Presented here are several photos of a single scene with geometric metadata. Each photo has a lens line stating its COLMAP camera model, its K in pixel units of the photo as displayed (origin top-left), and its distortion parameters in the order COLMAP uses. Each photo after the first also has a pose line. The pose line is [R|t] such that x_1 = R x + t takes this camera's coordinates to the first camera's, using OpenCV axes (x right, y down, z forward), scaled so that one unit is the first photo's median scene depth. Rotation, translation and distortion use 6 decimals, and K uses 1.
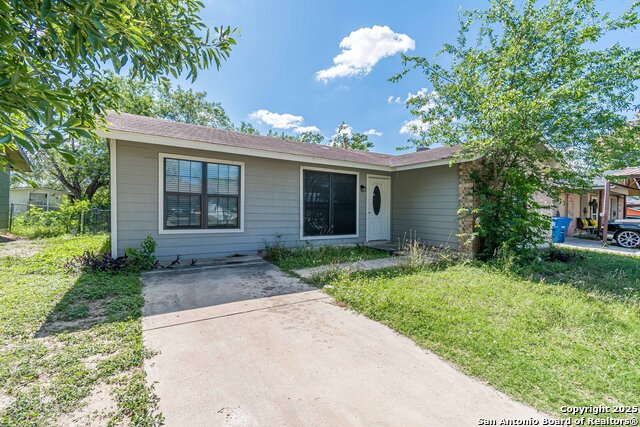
lens RADIAL K [[285.0, 0, 320.1], [0, 285.0, 214.2], [0, 0, 1]] dist [0.000607, -0.000322]
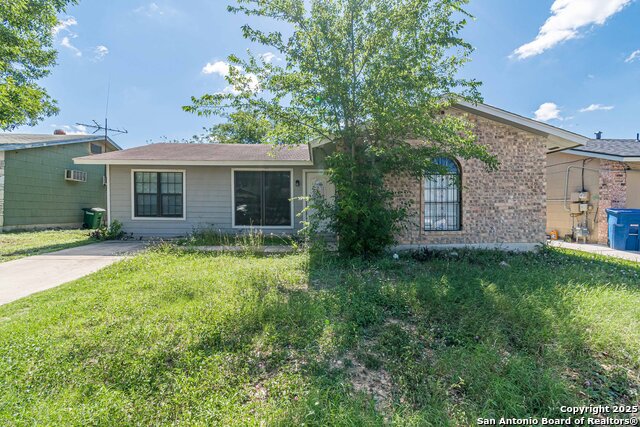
lens RADIAL K [[285.0, 0, 320.3], [0, 285.0, 213.9], [0, 0, 1]] dist [0.000607, -0.000322]
pose [[0.844143, -0.009024, -0.536042, 0.961714], [-0.001438, 0.999817, -0.019095, 0.054729], [0.536116, 0.016890, 0.843976, 0.170663]]
